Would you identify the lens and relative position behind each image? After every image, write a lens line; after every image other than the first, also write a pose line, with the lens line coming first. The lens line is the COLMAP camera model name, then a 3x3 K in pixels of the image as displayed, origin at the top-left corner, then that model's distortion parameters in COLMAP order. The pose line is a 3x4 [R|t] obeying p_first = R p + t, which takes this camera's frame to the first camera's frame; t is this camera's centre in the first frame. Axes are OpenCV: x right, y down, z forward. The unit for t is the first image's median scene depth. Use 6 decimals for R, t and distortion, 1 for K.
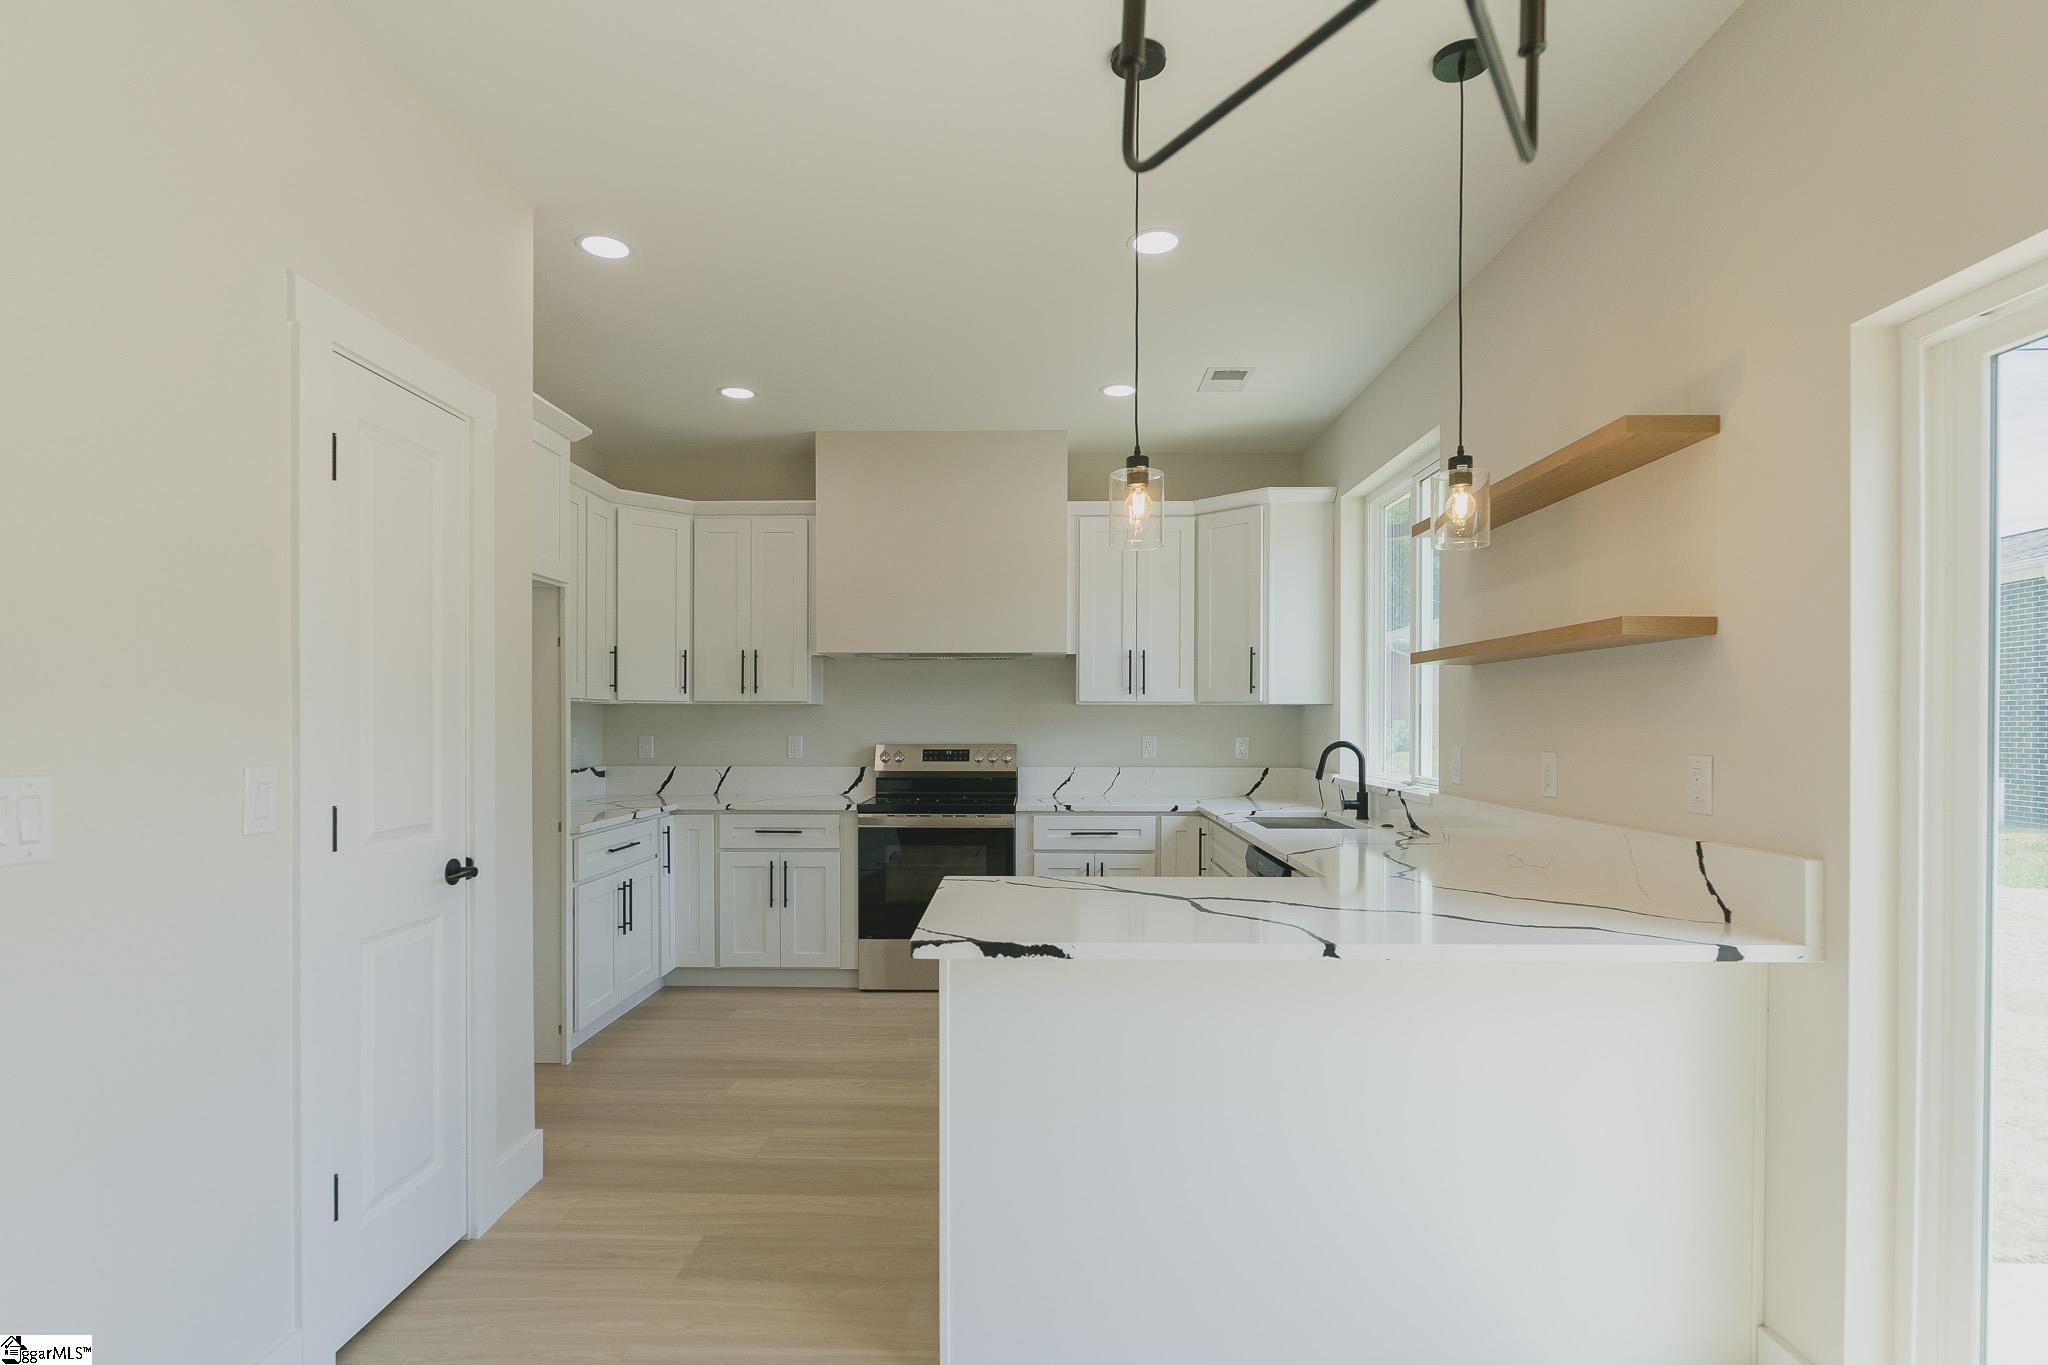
lens RADIAL K [[1013.9, 0, 1017.5], [0, 1013.9, 724.3], [0, 0, 1]] dist [-0.009593, -0.000062]
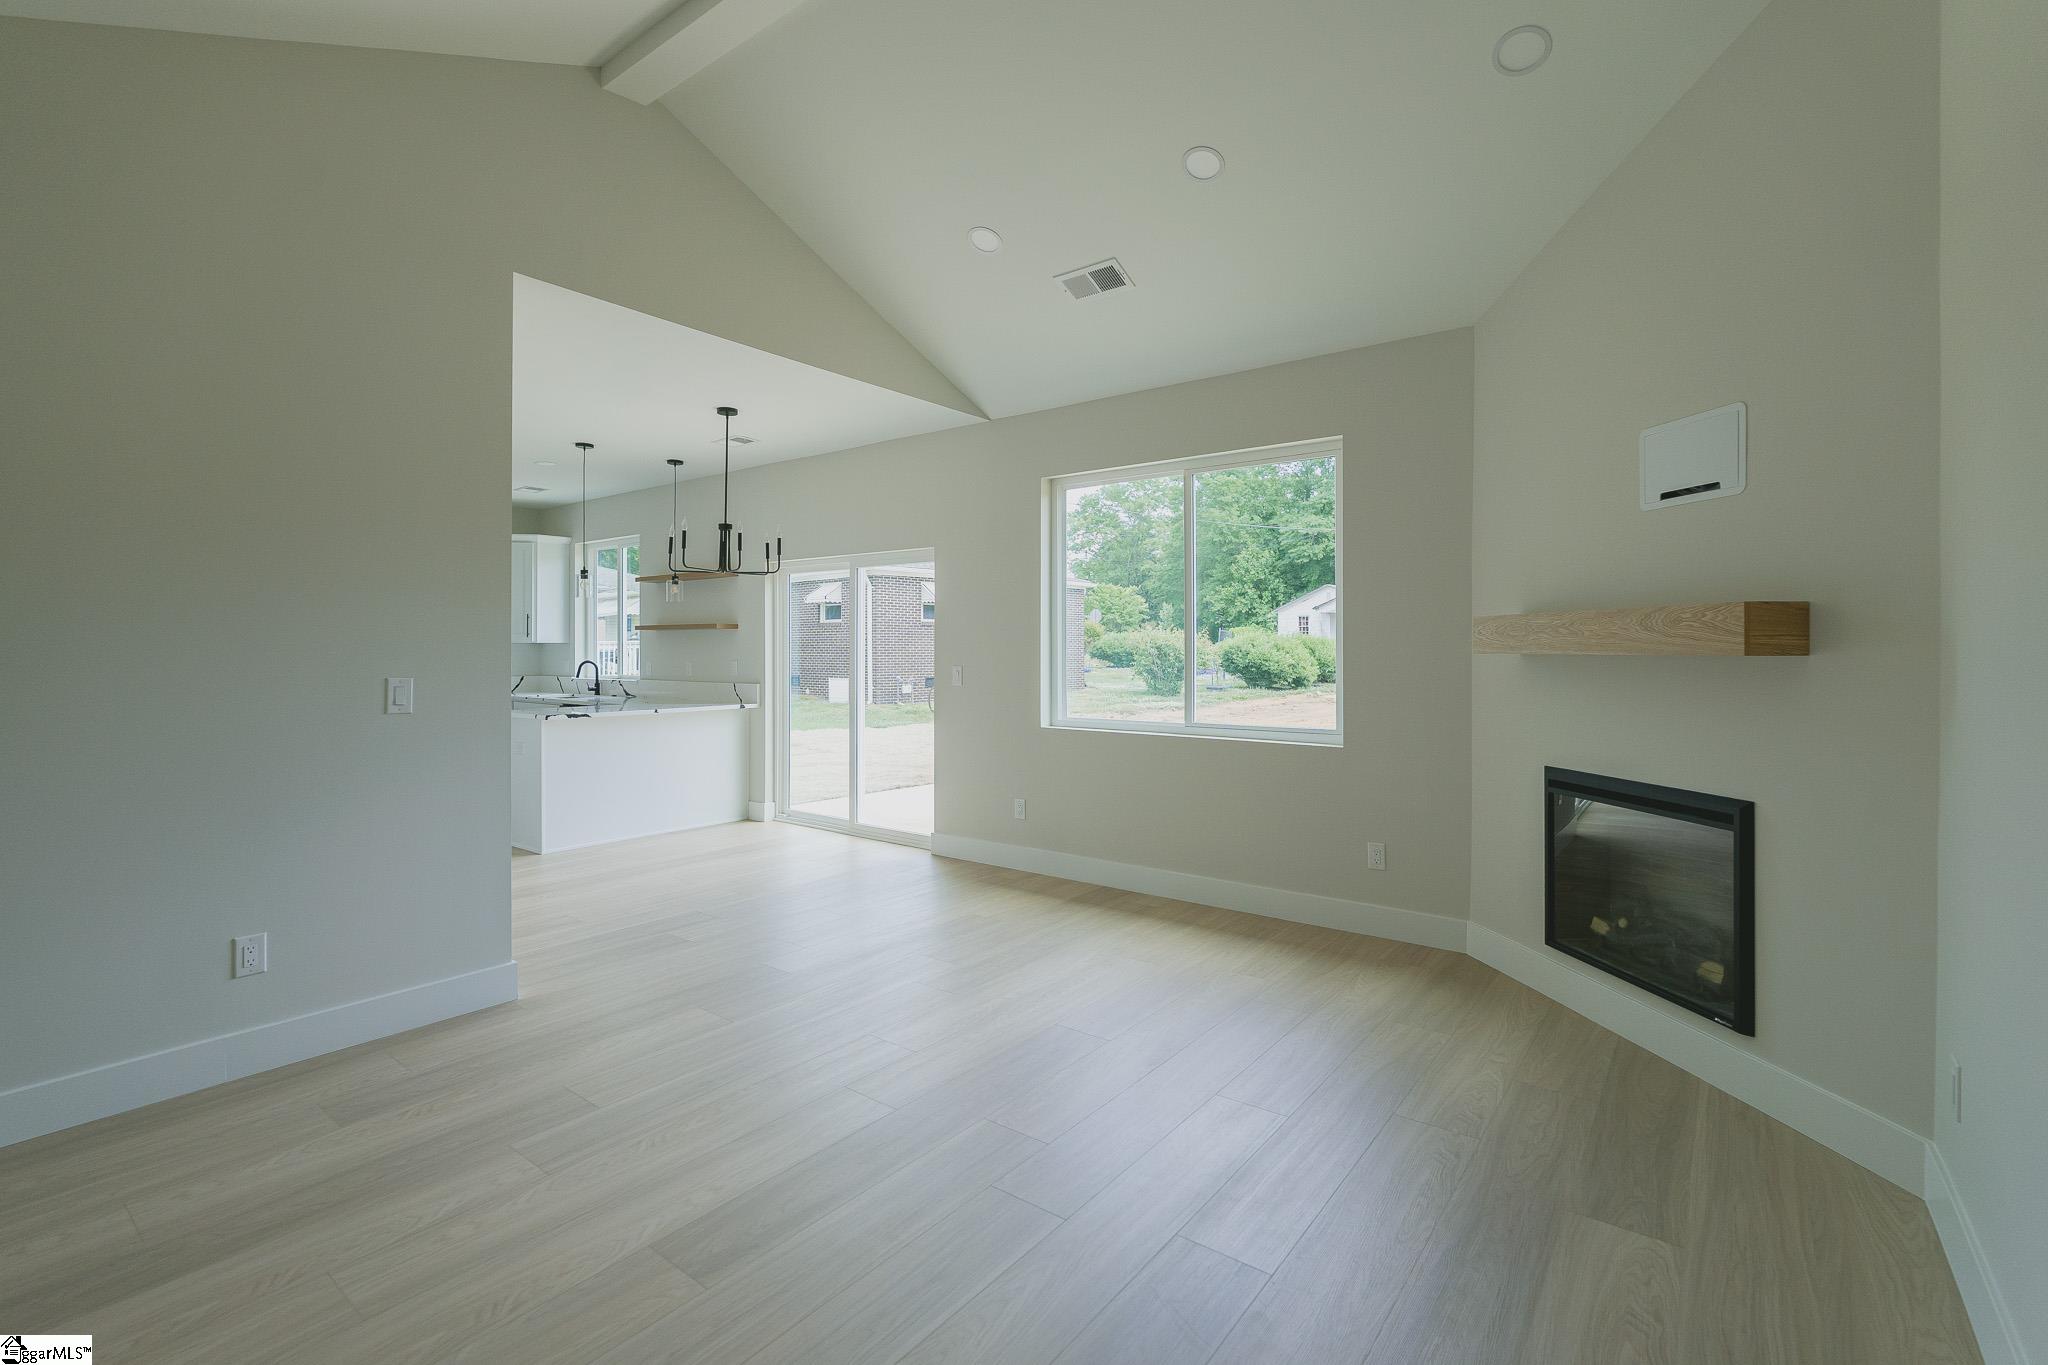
lens RADIAL K [[920.4, 0, 1017.4], [0, 920.4, 650.6], [0, 0, 1]] dist [-0.004070, -0.000235]
pose [[0.598347, -0.003652, 0.801229, -0.633566], [0.004867, 0.999988, 0.000923, -0.001981], [-0.801223, 0.003347, 0.598357, -0.834706]]
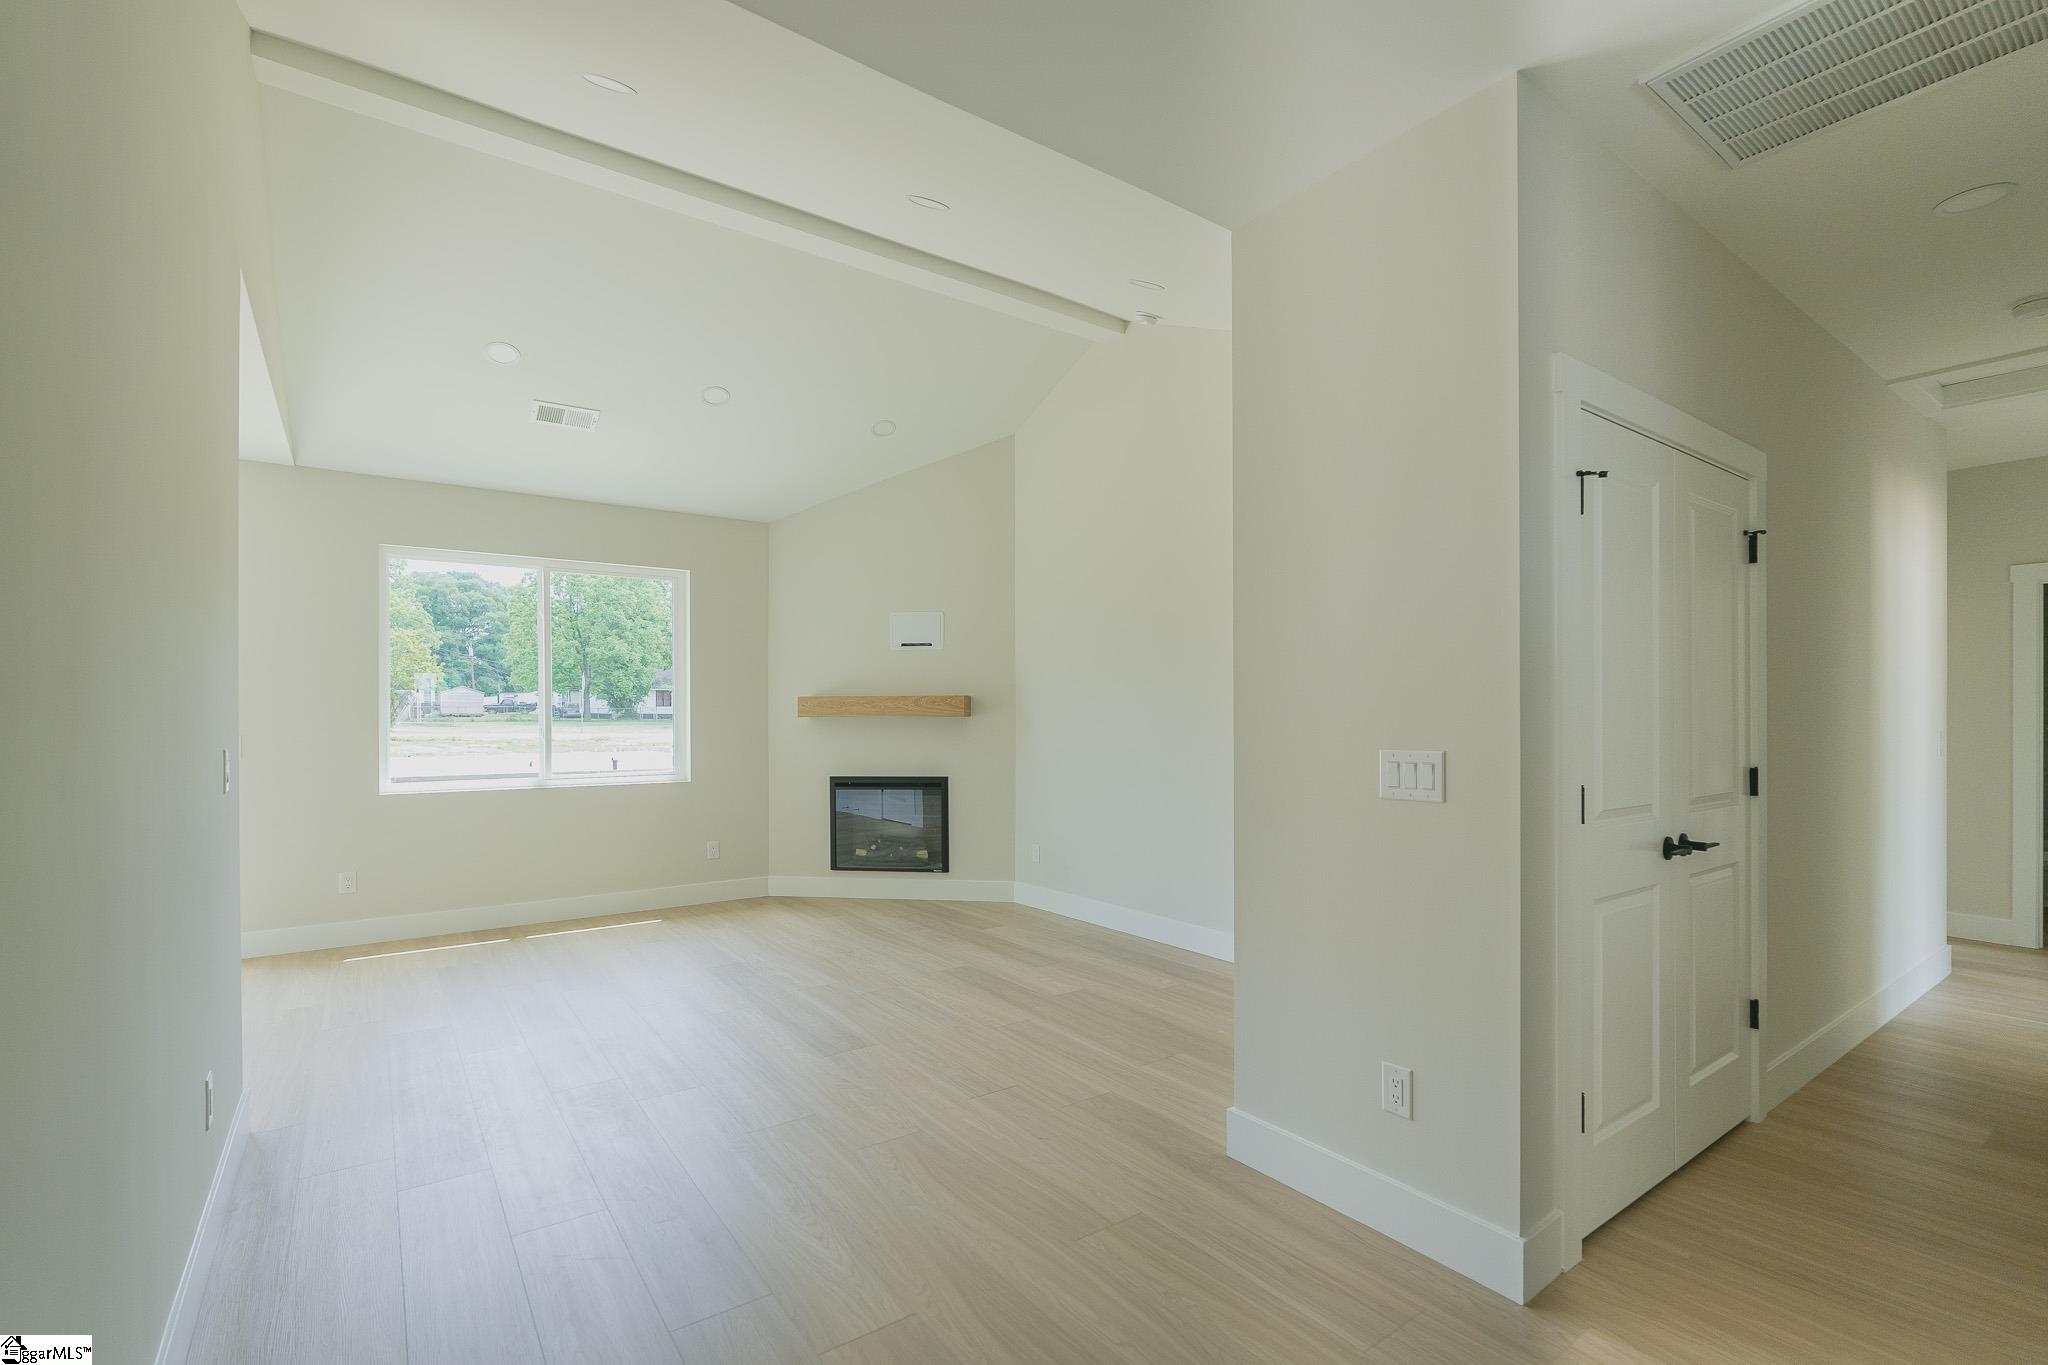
lens RADIAL K [[916.8, 0, 1024.3], [0, 916.8, 716.2], [0, 0, 1]] dist [-0.004904, -0.000602]
pose [[-0.603336, -0.000539, 0.797487, -1.072039], [0.004804, 0.999979, 0.004310, -0.002594], [-0.797472, 0.006431, -0.603321, -0.135972]]
